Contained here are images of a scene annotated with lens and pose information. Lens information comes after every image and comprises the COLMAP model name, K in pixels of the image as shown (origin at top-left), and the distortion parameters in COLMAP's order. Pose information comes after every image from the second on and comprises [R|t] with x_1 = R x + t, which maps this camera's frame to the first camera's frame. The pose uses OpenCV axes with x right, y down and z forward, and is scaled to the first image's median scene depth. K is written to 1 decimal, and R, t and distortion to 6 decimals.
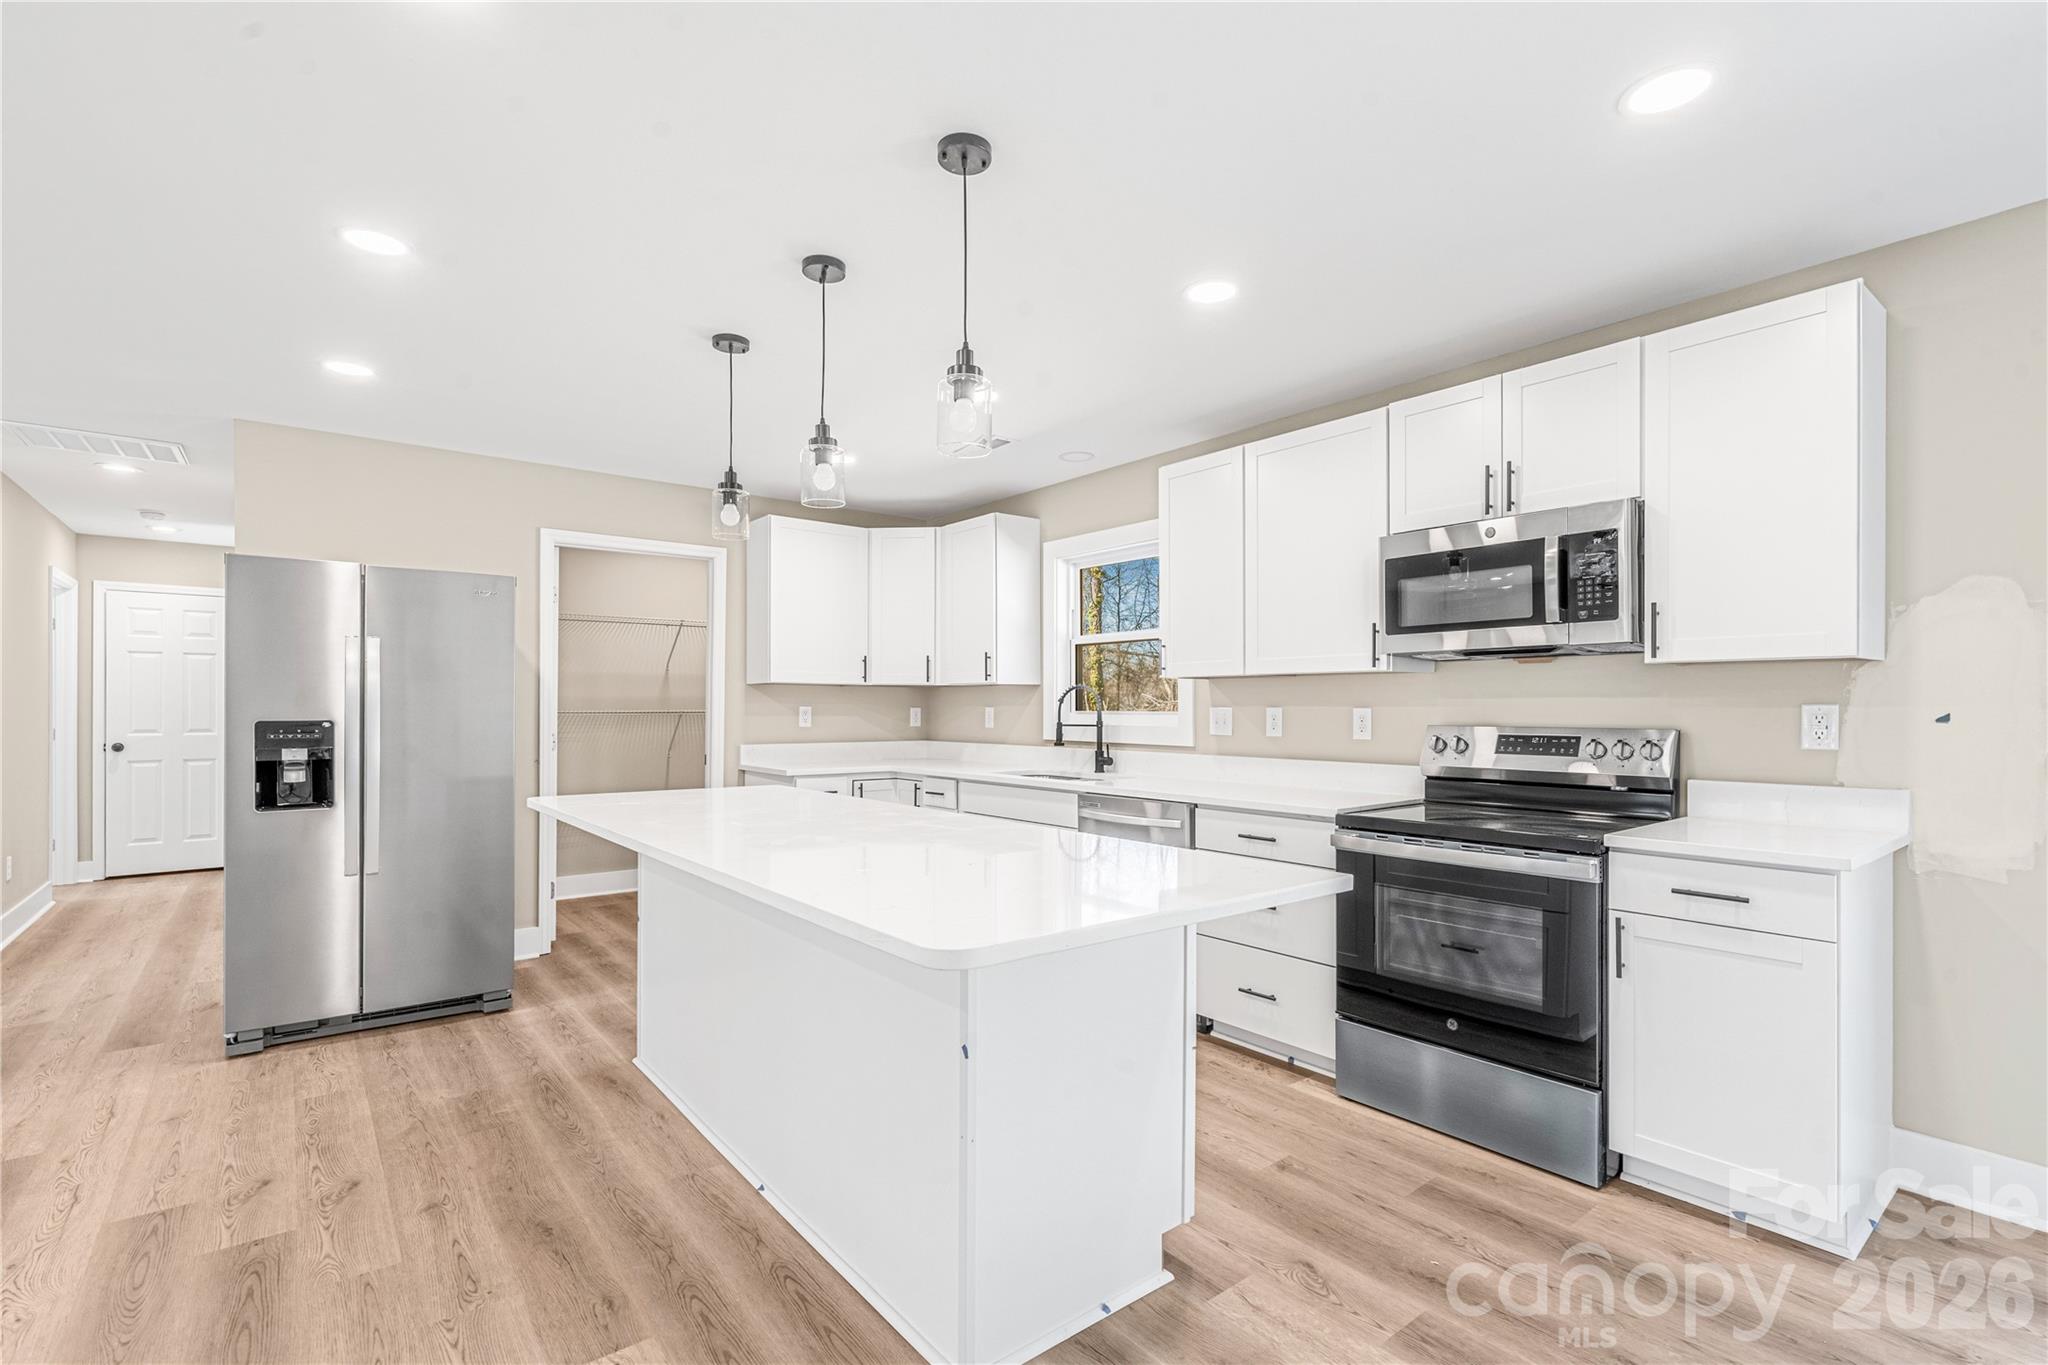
lens RADIAL K [[928.0, 0, 1023.5], [0, 928.0, 696.5], [0, 0, 1]] dist [-0.004008, 0.000712]
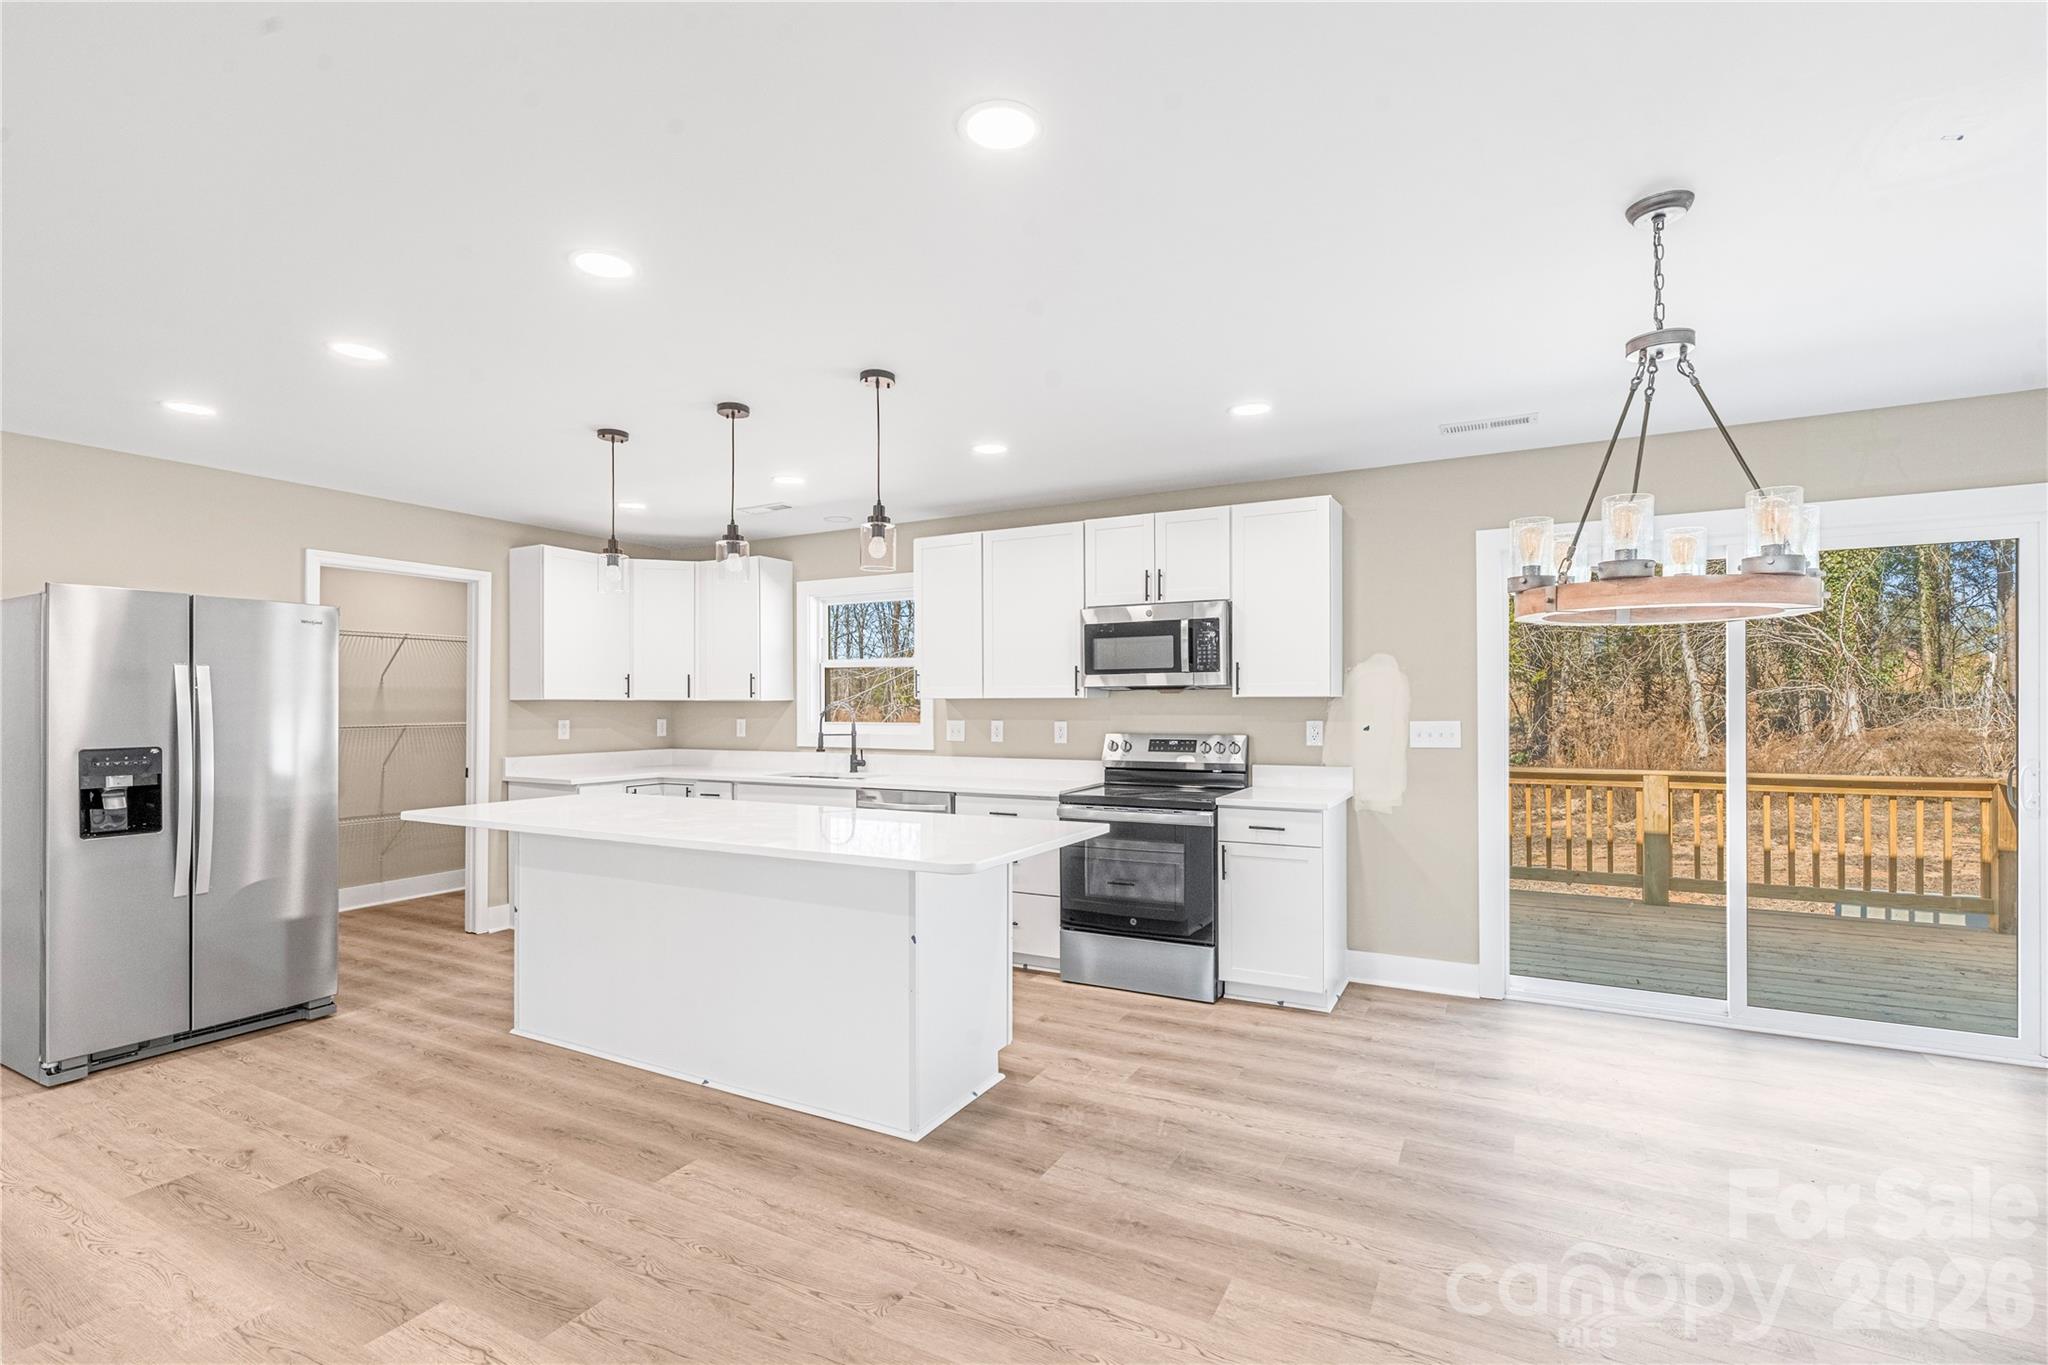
lens RADIAL K [[921.6, 0, 1024.0], [0, 921.6, 682.5], [0, 0, 1]] dist [-0.000988, -0.000183]
pose [[0.919137, 0.004648, 0.393912, -0.277005], [-0.000180, 0.999935, -0.011379, -0.034876], [-0.393939, 0.010388, 0.919078, -0.322137]]
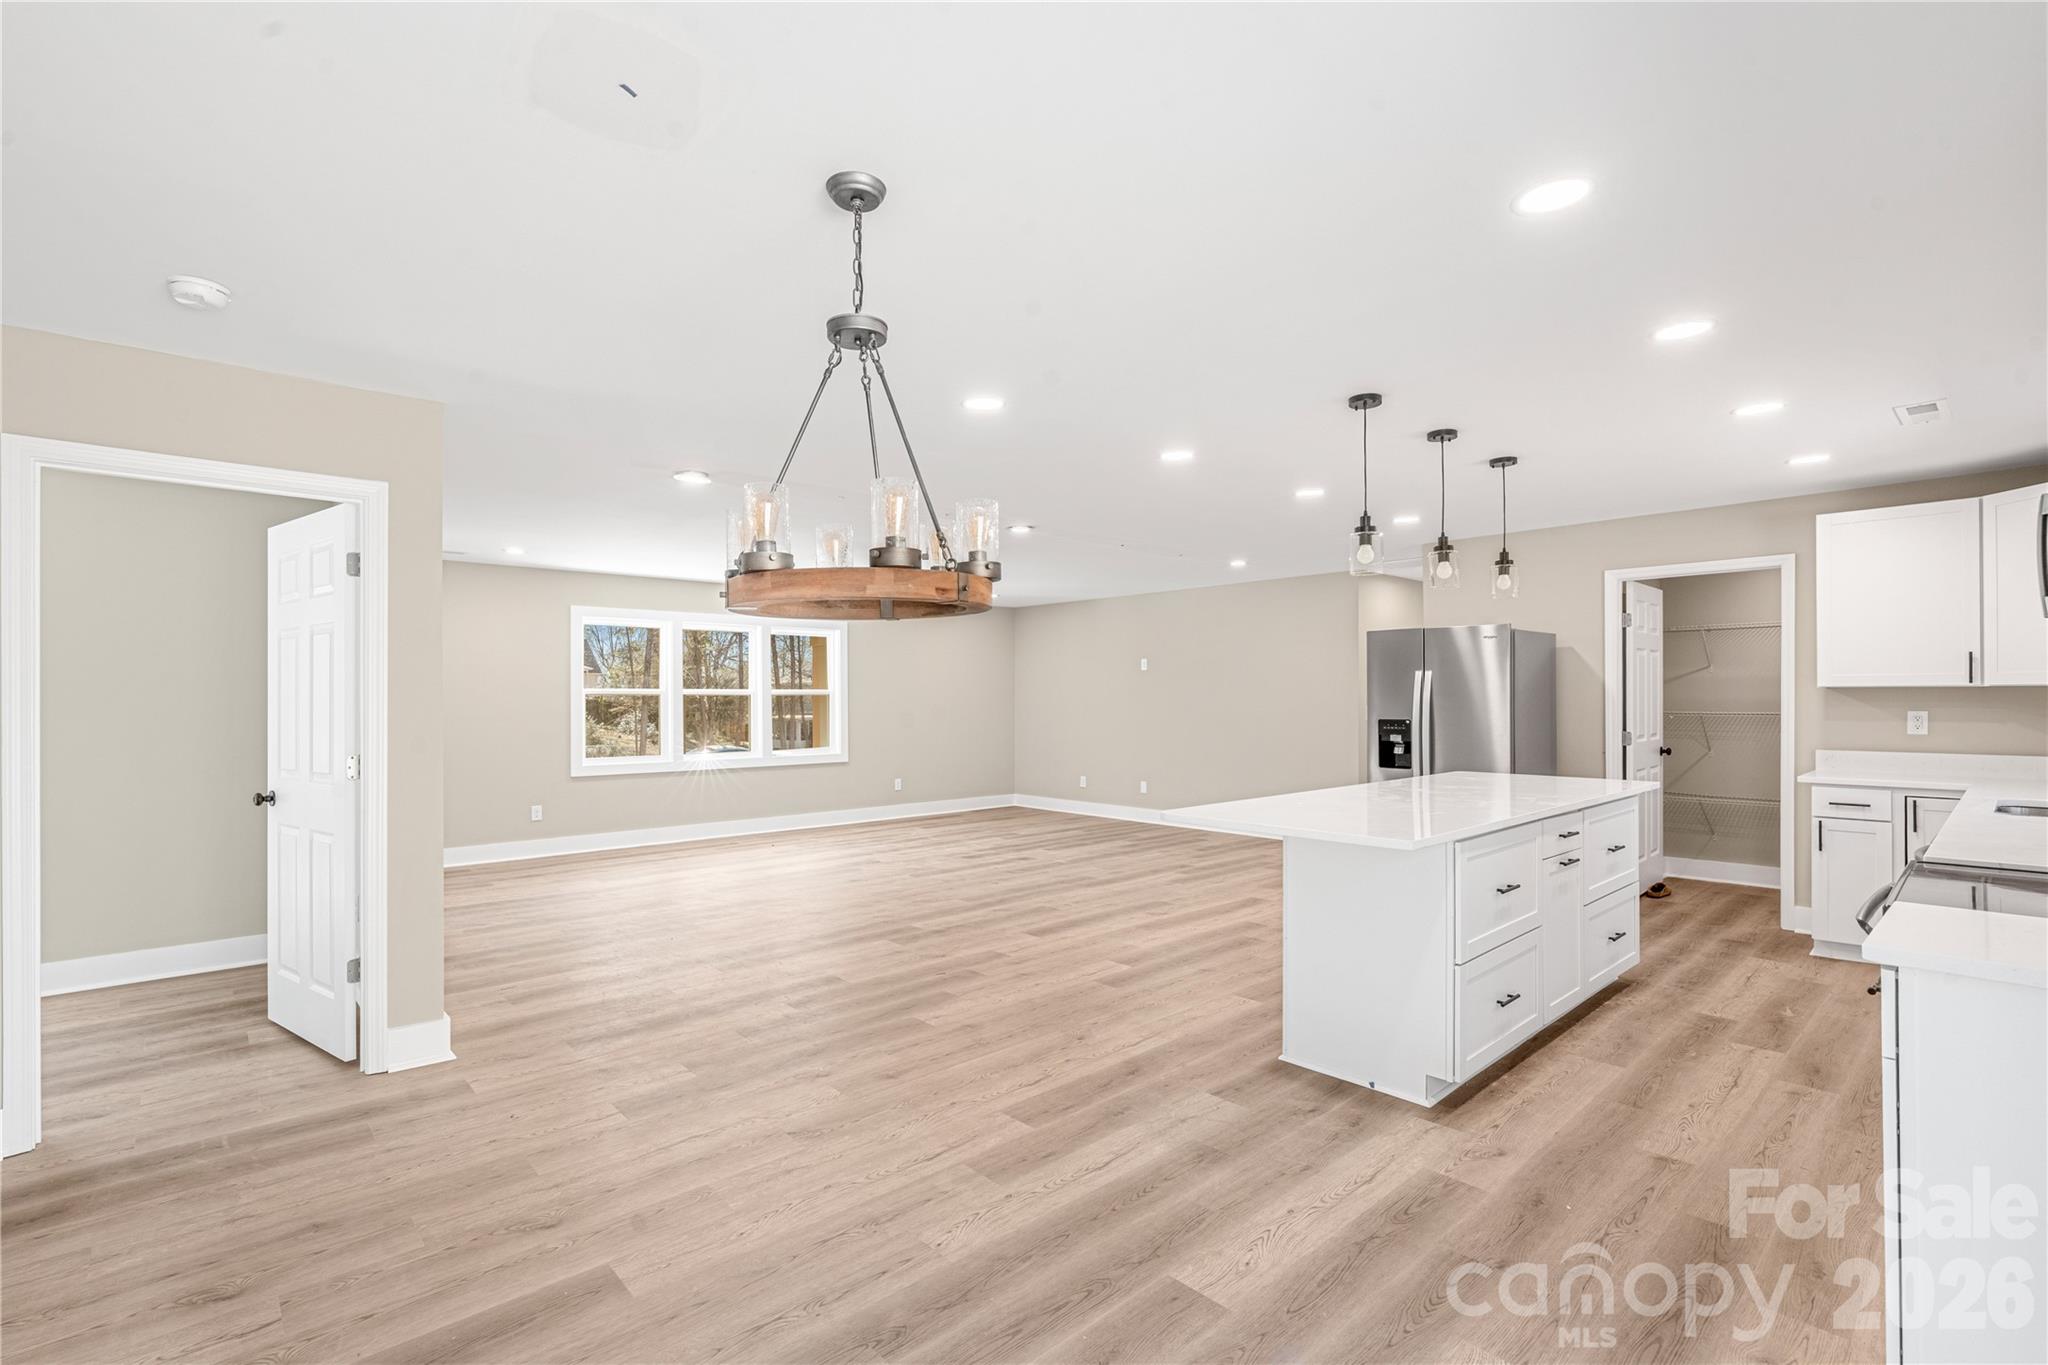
lens RADIAL K [[928.0, 0, 1023.5], [0, 928.0, 696.5], [0, 0, 1]] dist [-0.004008, 0.000712]
pose [[0.073564, -0.002434, -0.997288, 0.973232], [0.018324, 0.999832, -0.001089, -0.030231], [0.997122, -0.018194, 0.073596, 0.146515]]
